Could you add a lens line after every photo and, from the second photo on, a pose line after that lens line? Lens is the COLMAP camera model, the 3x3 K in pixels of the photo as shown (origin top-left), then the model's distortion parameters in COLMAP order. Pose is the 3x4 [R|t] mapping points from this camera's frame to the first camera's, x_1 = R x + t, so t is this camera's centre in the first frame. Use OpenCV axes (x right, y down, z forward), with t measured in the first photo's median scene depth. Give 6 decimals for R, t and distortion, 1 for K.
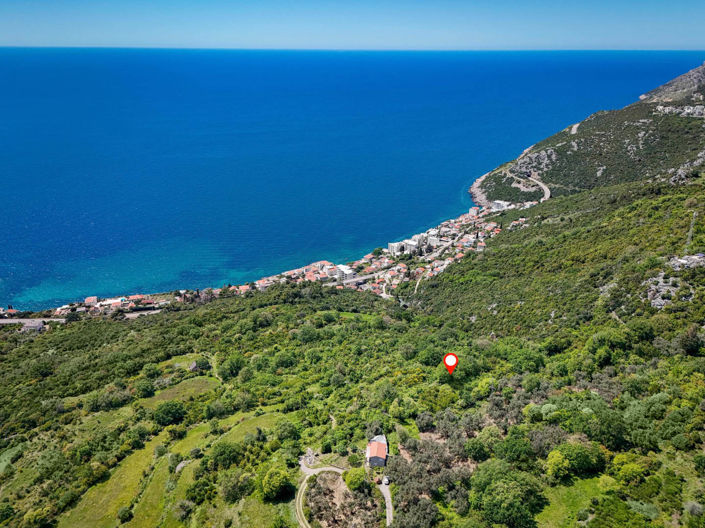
lens RADIAL K [[515.9, 0, 352.5], [0, 515.9, 264.0], [0, 0, 1]] dist [0.055994, -0.039088]
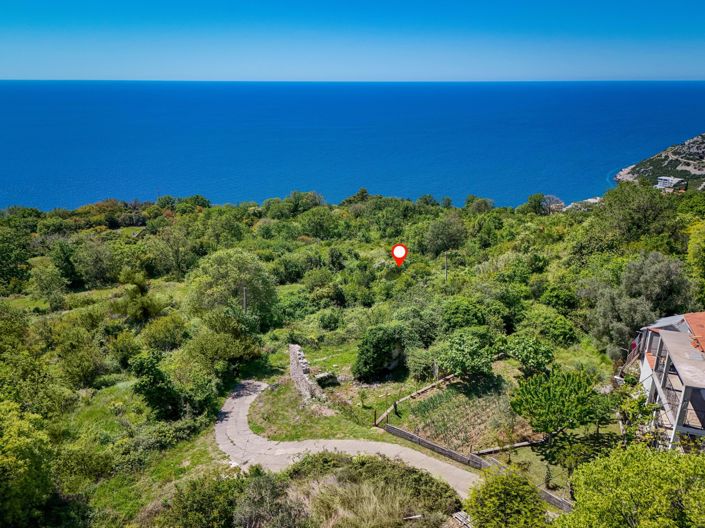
lens RADIAL K [[515.9, 0, 352.5], [0, 515.9, 264.0], [0, 0, 1]] dist [0.055994, -0.039088]
pose [[0.977513, 0.060008, -0.202159, -0.023611], [-0.068439, 0.997042, -0.034969, 0.326664], [0.199463, 0.048018, 0.978728, 0.803652]]
